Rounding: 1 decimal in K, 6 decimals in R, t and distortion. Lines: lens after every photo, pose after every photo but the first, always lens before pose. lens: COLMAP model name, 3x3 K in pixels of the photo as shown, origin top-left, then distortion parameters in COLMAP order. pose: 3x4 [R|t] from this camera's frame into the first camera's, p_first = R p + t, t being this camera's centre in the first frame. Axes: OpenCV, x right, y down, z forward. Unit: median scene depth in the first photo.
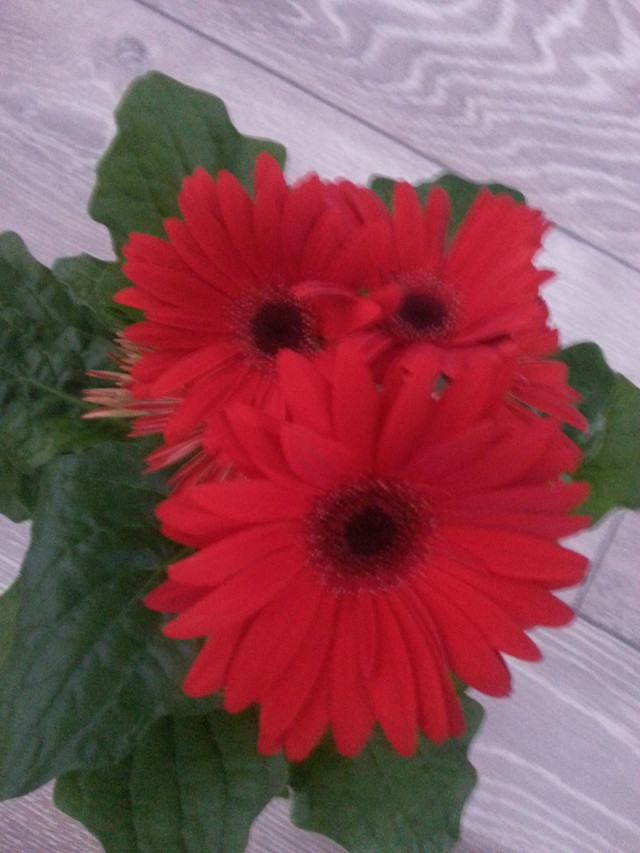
lens RADIAL K [[693.9, 0, 331.3], [0, 693.9, 418.8], [0, 0, 1]] dist [-0.007460, -0.005728]
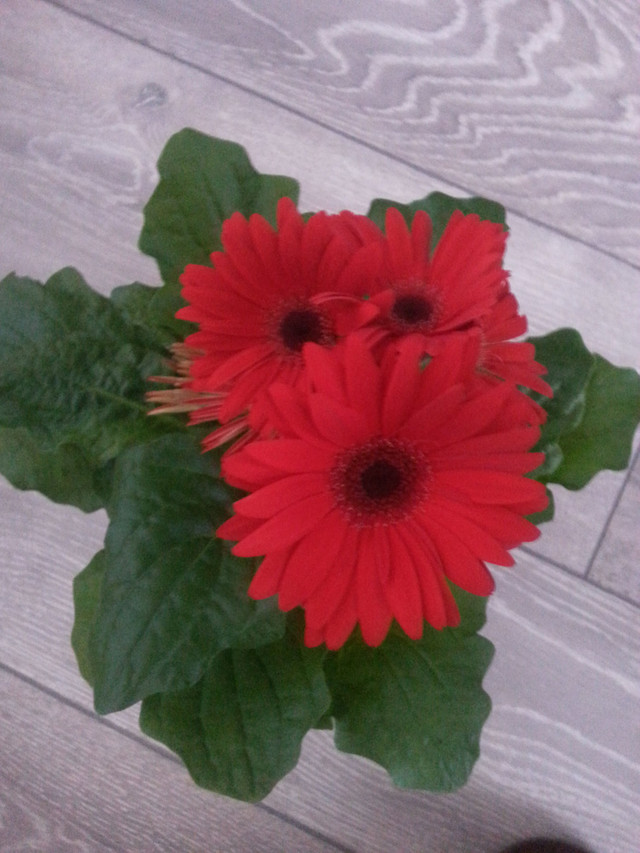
lens RADIAL K [[696.5, 0, 320.0], [0, 696.5, 426.5], [0, 0, 1]] dist [0.005404, 0.003864]
pose [[0.997072, -0.057092, -0.050872, 0.008725], [0.056793, 0.998359, -0.007298, 0.041500], [0.051205, 0.004388, 0.998679, -0.200931]]
